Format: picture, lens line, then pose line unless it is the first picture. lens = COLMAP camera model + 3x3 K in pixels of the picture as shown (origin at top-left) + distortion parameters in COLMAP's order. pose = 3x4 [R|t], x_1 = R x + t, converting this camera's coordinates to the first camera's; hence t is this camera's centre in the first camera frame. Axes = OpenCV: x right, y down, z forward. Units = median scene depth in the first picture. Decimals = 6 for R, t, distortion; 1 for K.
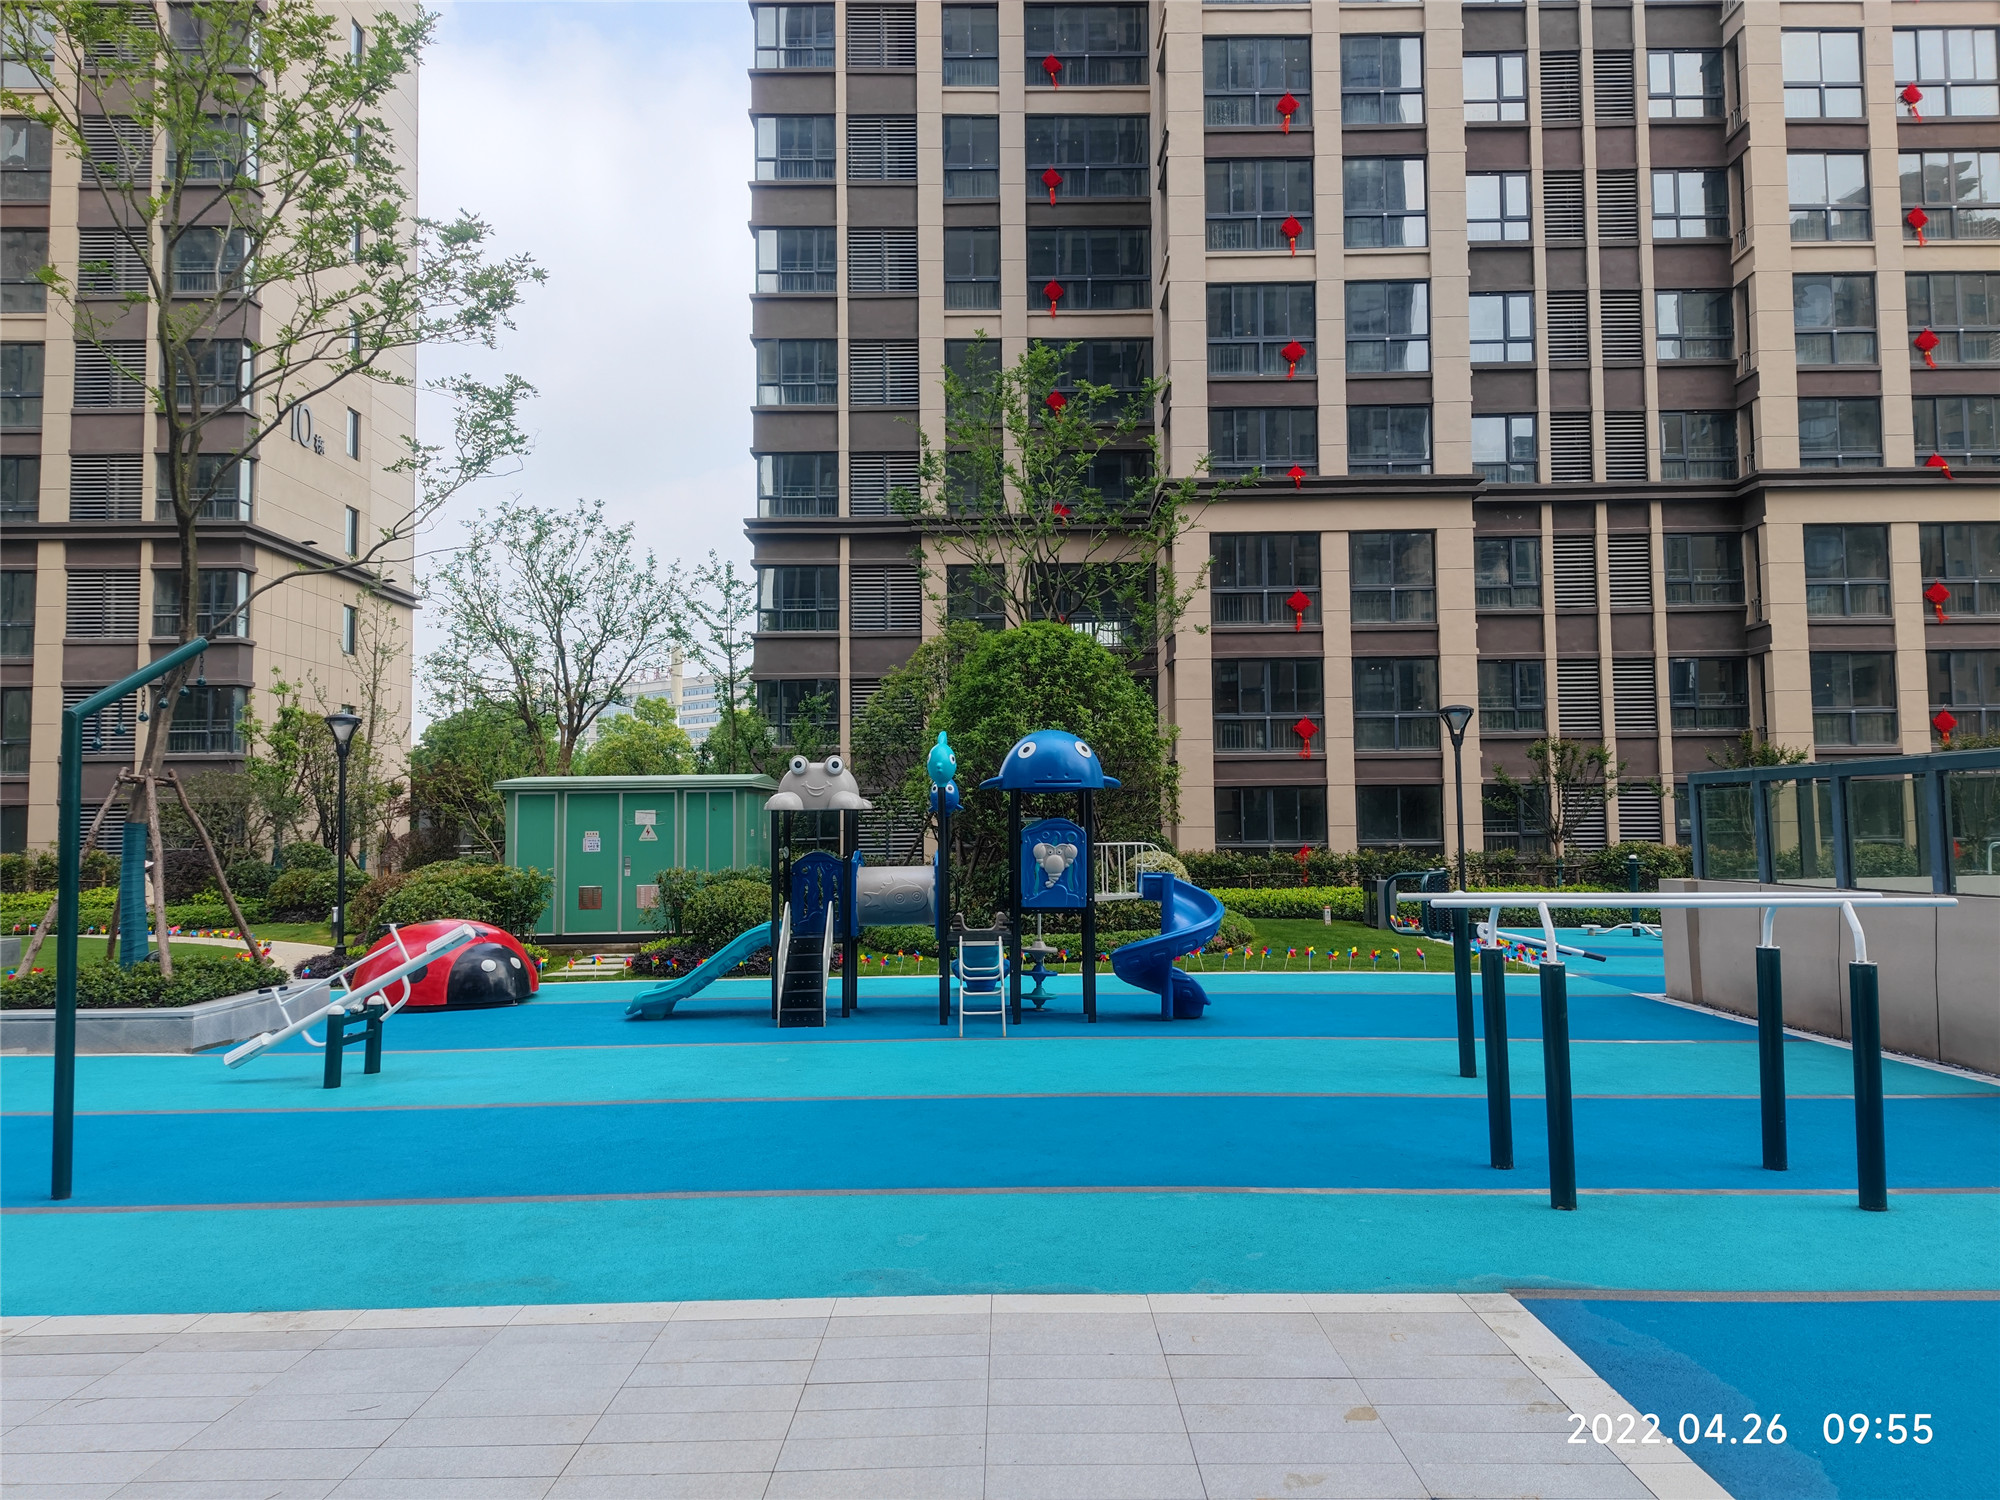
lens RADIAL K [[1345.0, 0, 998.3], [0, 1345.0, 734.7], [0, 0, 1]] dist [0.085498, -0.074117]
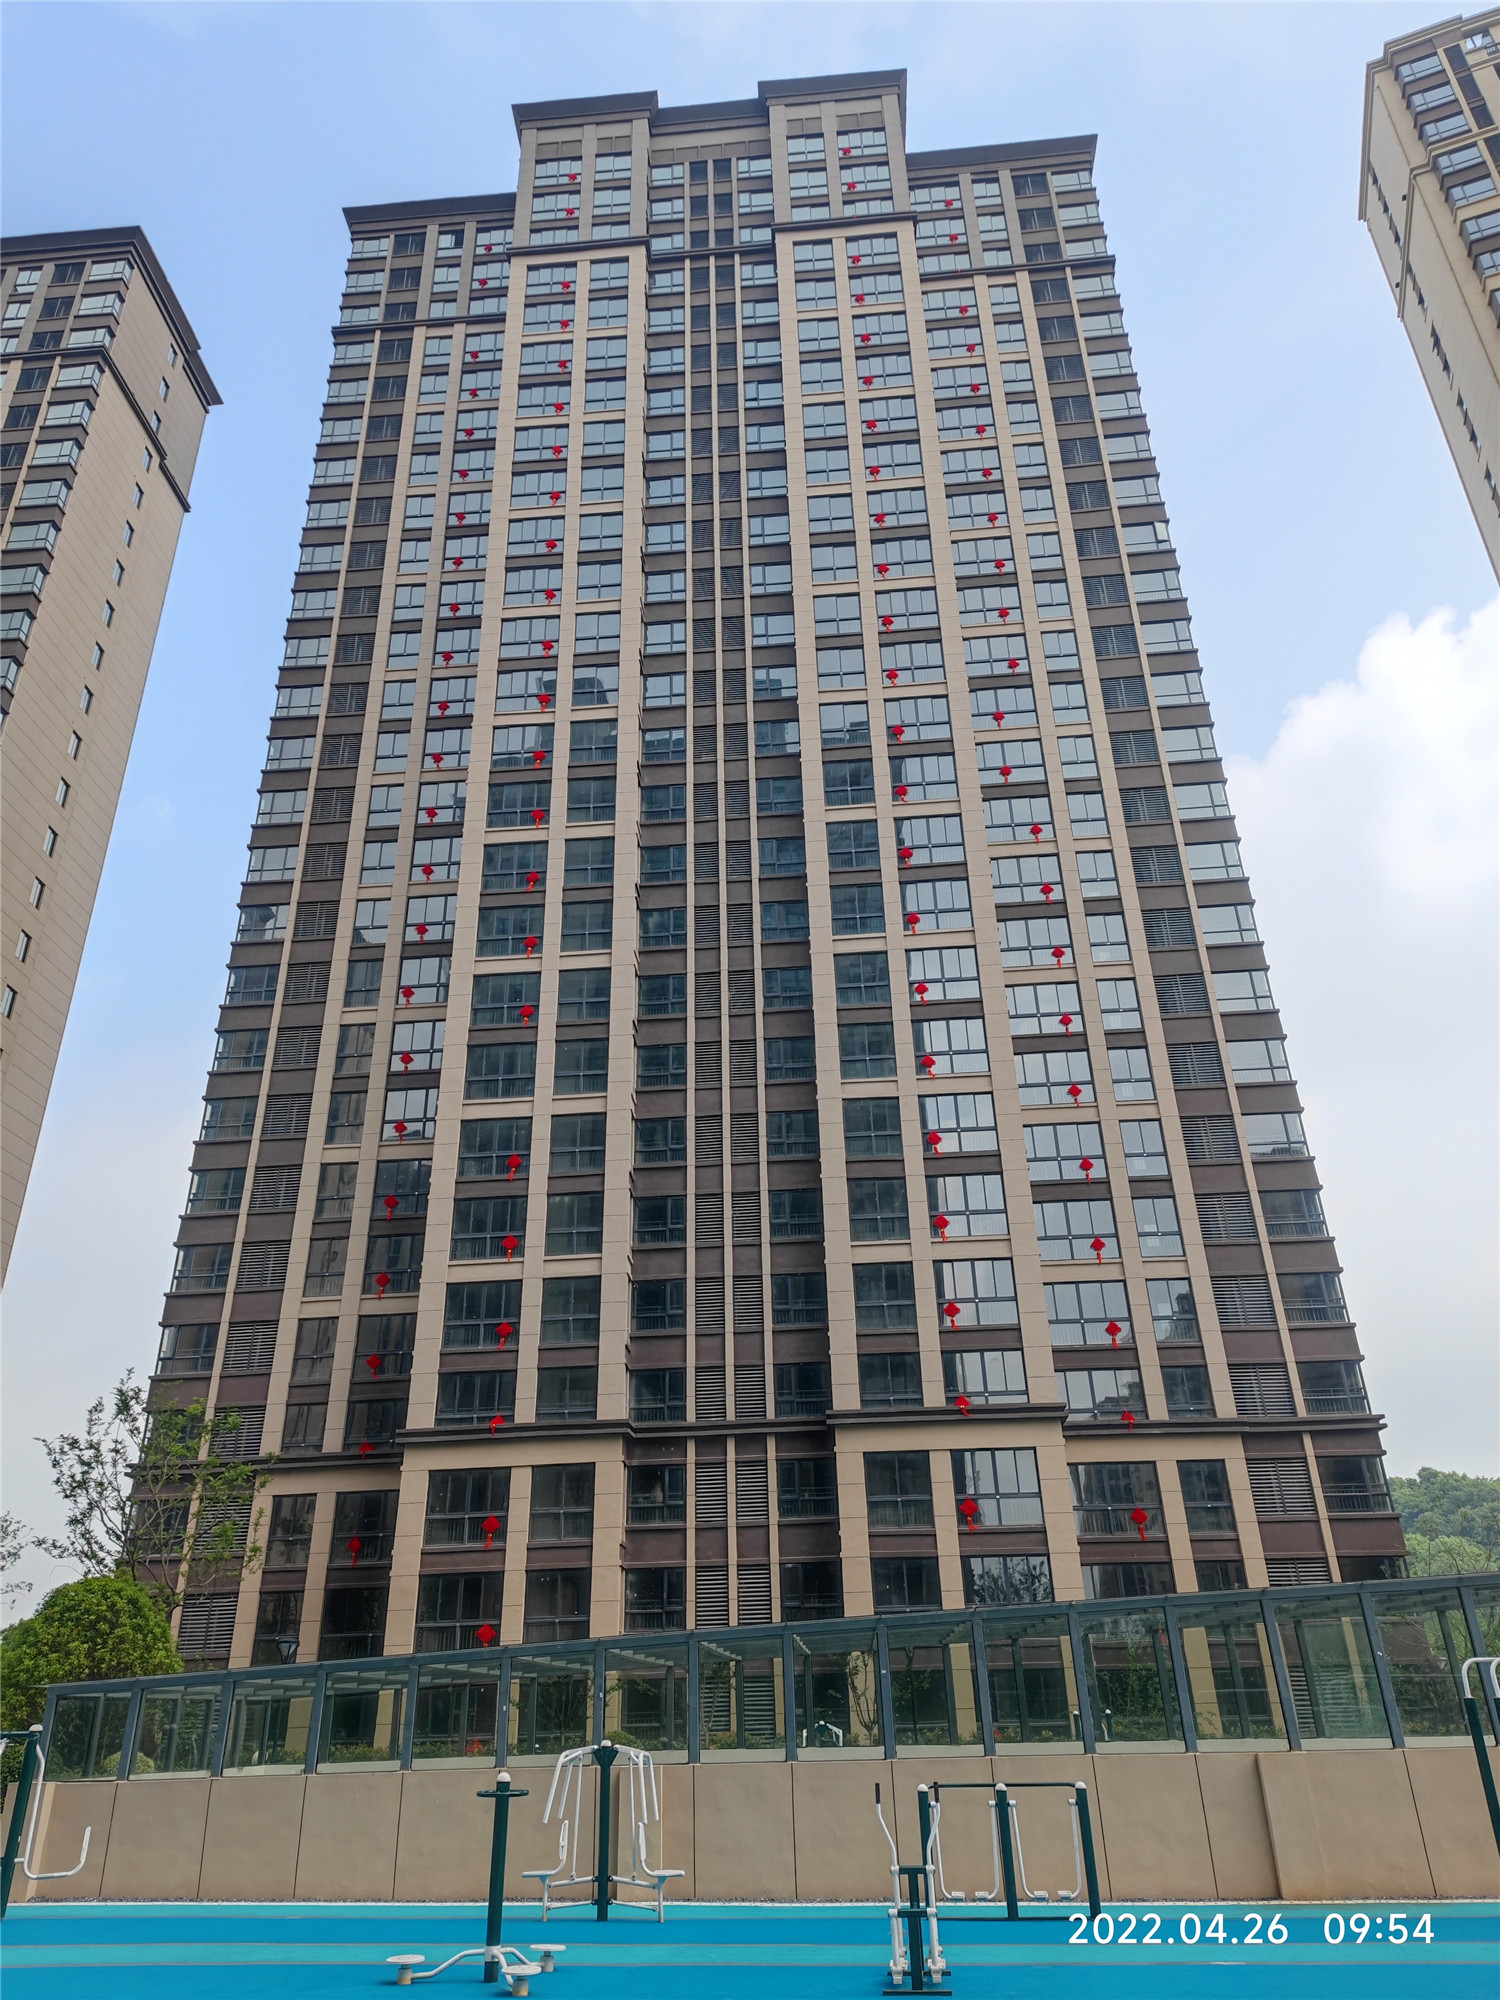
lens RADIAL K [[1345.0, 0, 746.1], [0, 1345.0, 1004.7], [0, 0, 1]] dist [0.085498, -0.074117]
pose [[0.996558, -0.049598, -0.066421, 0.571864], [0.019350, 0.918309, -0.395392, -0.033401], [0.080606, 0.392746, 0.916108, -0.386595]]
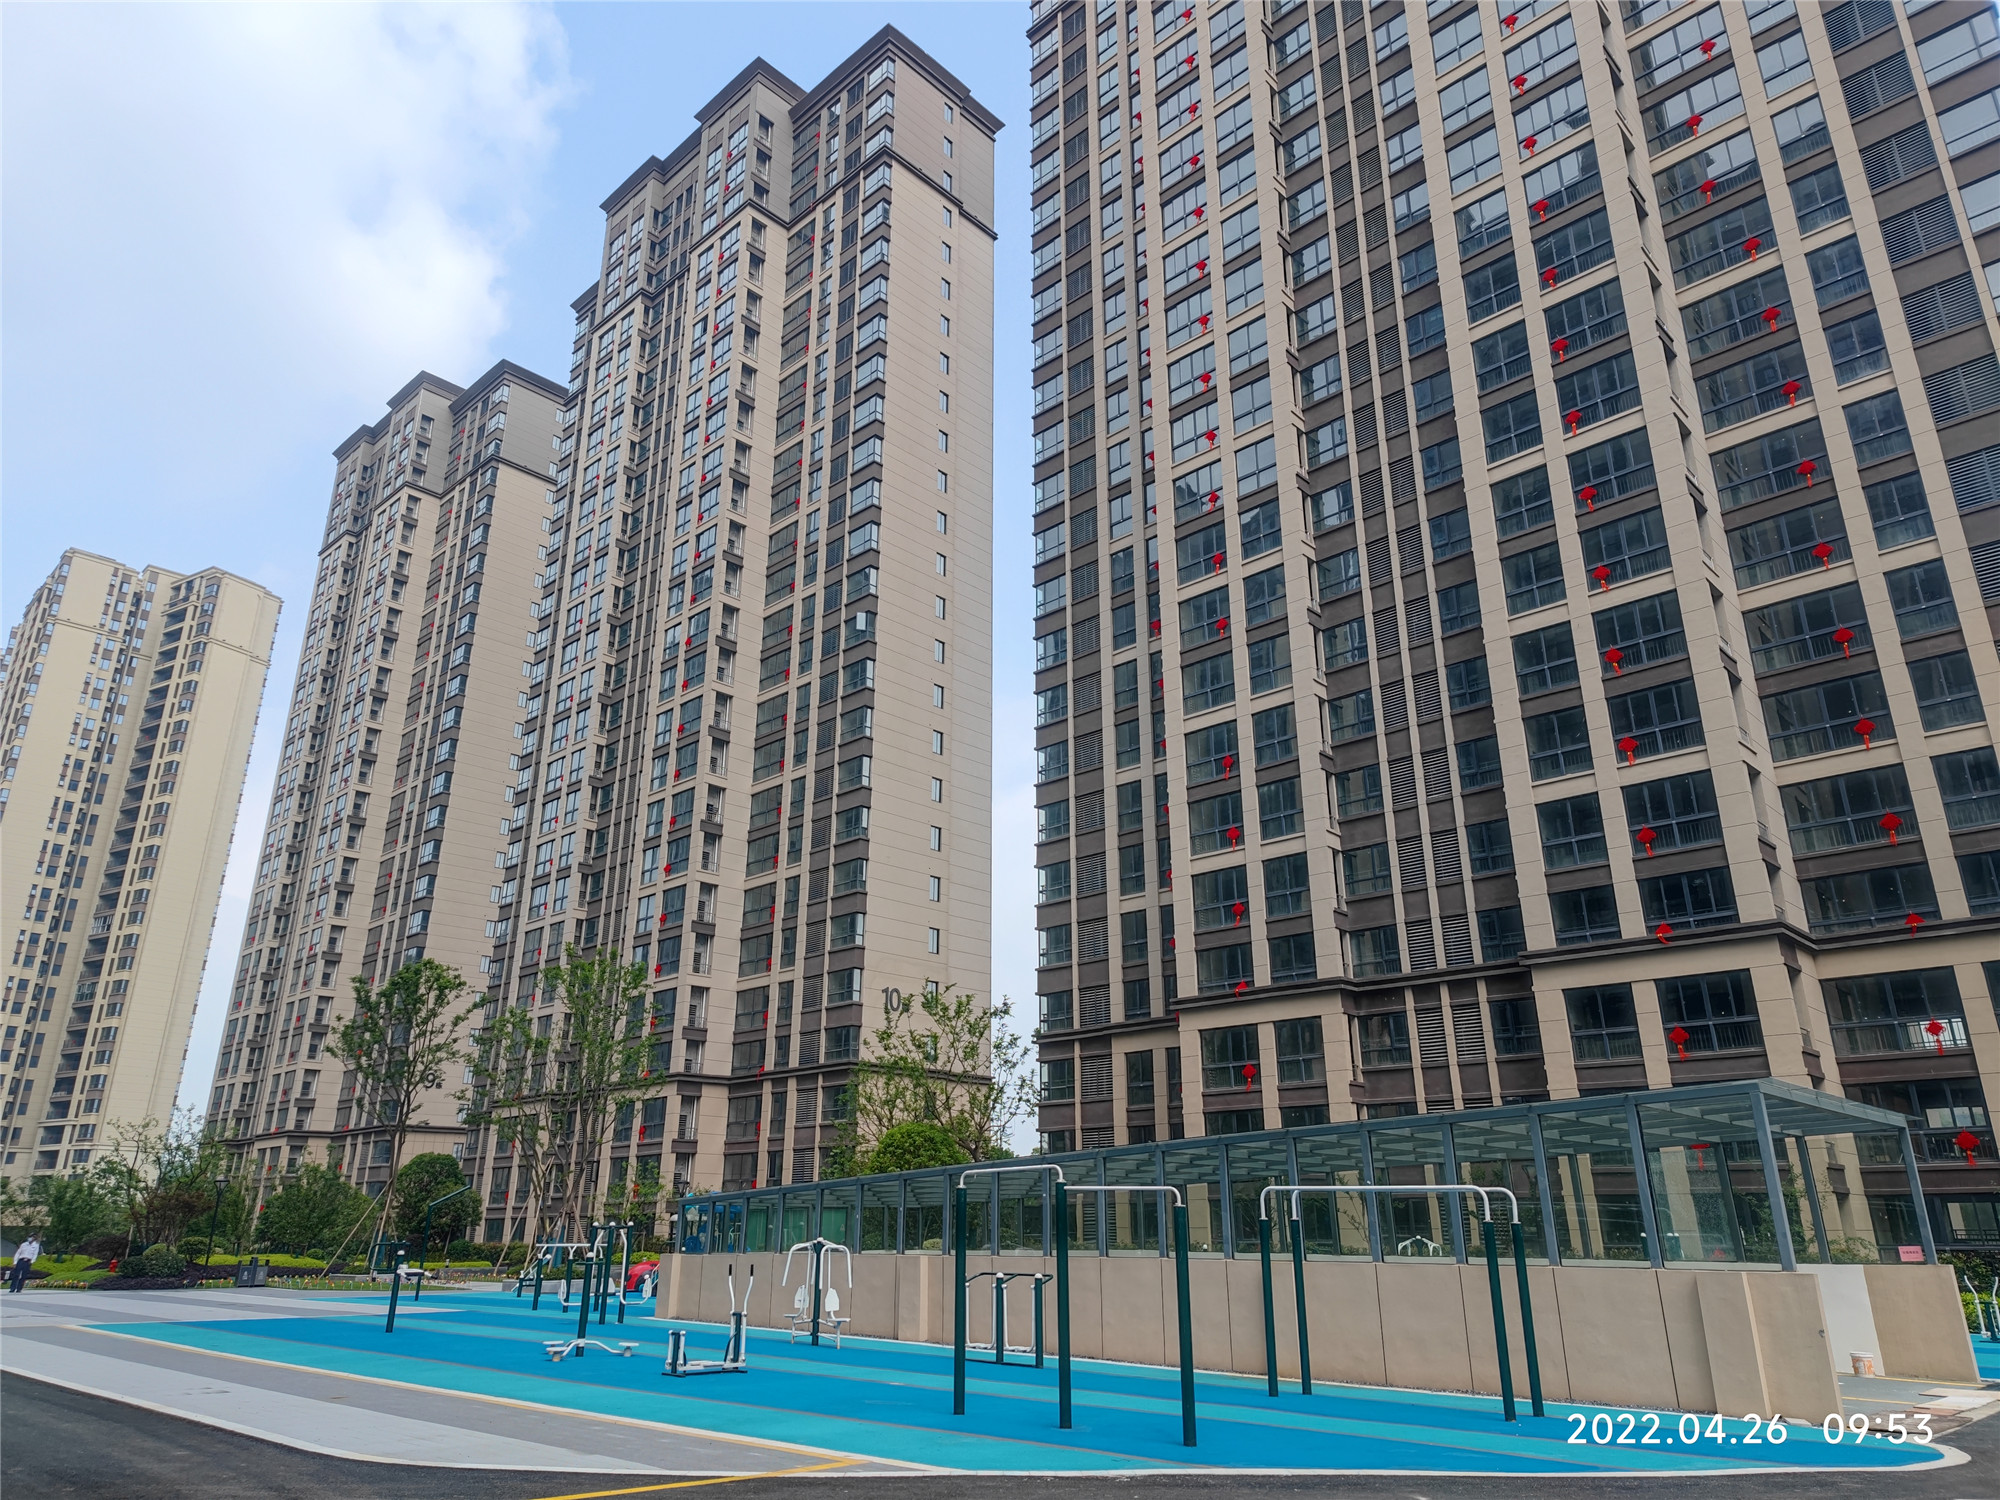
lens RADIAL K [[1345.0, 0, 998.3], [0, 1345.0, 734.7], [0, 0, 1]] dist [0.085498, -0.074117]
pose [[0.716389, -0.231275, -0.658254, 1.104676], [0.043168, 0.956347, -0.289028, -0.030595], [0.696364, 0.178641, 0.695100, -0.339898]]
